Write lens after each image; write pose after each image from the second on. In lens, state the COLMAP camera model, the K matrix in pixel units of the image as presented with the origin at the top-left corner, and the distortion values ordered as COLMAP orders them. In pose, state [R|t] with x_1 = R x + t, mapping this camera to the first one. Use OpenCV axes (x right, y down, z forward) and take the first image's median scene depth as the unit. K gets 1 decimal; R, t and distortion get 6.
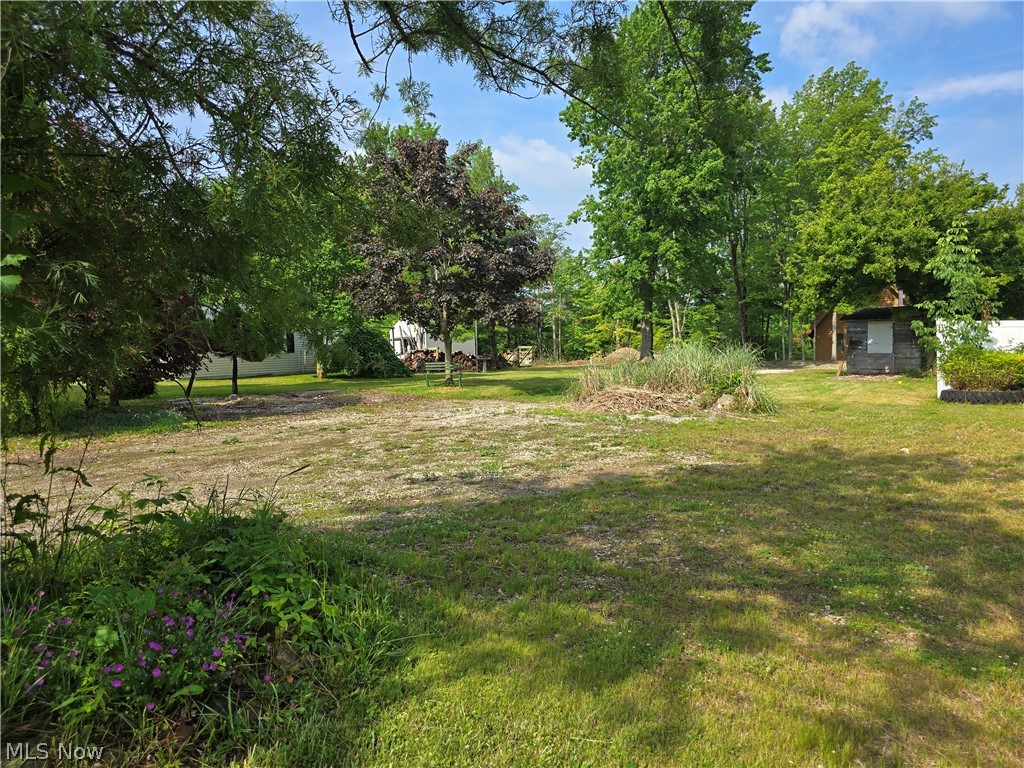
lens RADIAL K [[704.8, 0, 516.3], [0, 704.8, 388.9], [0, 0, 1]] dist [0.054233, -0.063239]
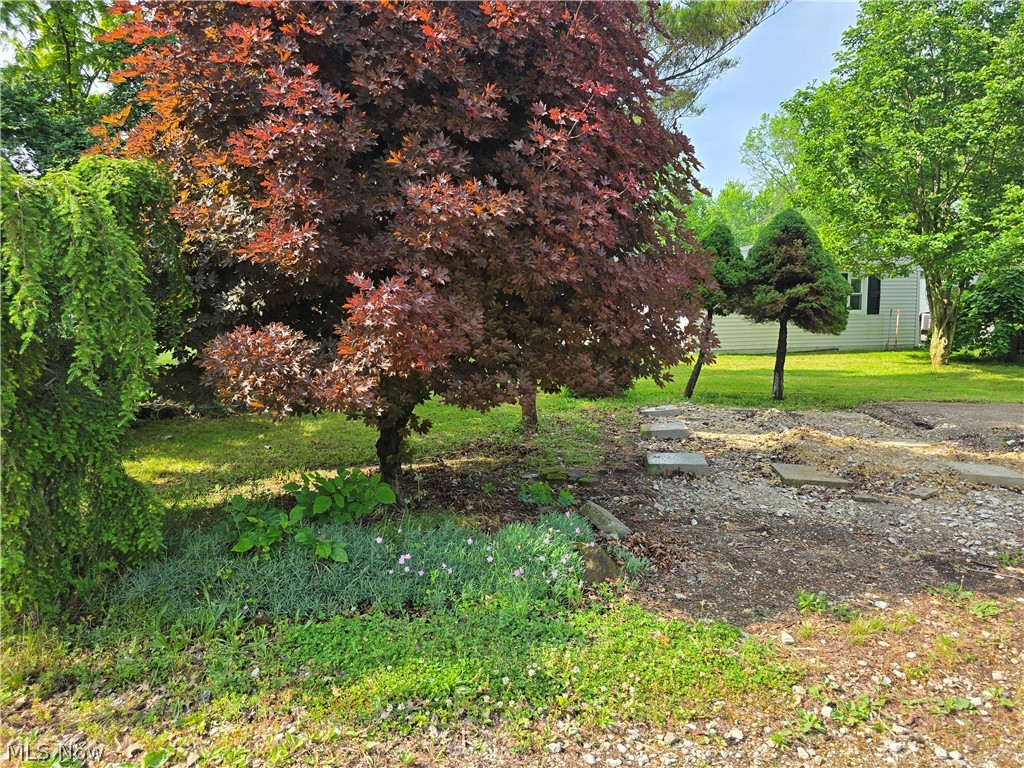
lens RADIAL K [[704.8, 0, 516.3], [0, 704.8, 388.9], [0, 0, 1]] dist [0.054233, -0.063239]
pose [[0.741927, 0.093724, -0.663897, -0.116418], [-0.054136, 0.995323, 0.080014, -0.016274], [0.668291, -0.023424, 0.743531, 0.292004]]
